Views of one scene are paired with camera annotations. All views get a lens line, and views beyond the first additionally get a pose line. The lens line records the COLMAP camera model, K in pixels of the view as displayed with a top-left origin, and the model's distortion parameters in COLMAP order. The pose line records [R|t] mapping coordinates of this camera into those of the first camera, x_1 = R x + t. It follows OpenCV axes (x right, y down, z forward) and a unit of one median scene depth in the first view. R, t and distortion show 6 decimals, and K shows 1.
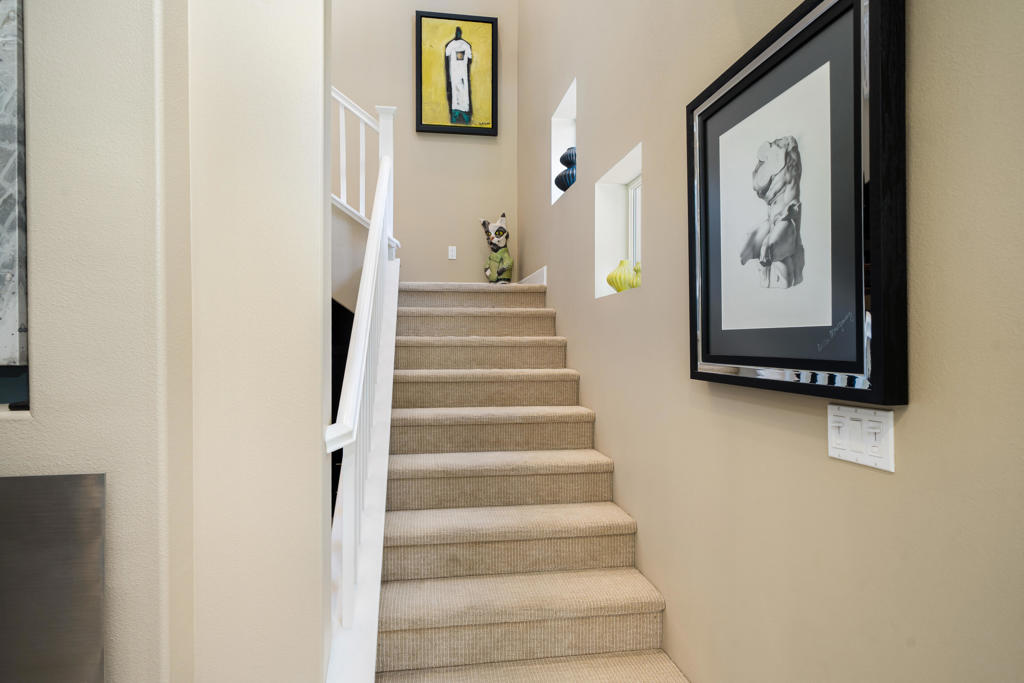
lens RADIAL K [[555.7, 0, 512.0], [0, 555.7, 341.5], [0, 0, 1]] dist [-0.001115, -0.000605]
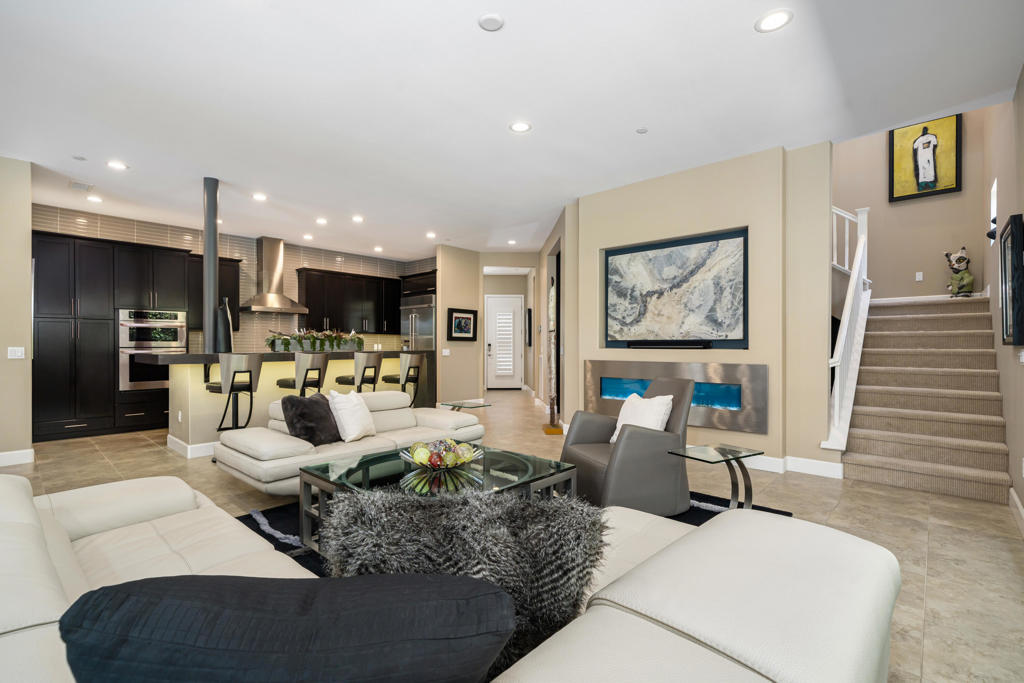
lens RADIAL K [[469.8, 0, 497.8], [0, 469.8, 348.7], [0, 0, 1]] dist [0.000053, -0.000137]
pose [[0.611713, 0.007895, -0.791040, 0.214403], [0.002788, 0.999922, 0.012135, 0.018565], [0.791075, -0.009629, 0.611644, -0.726907]]
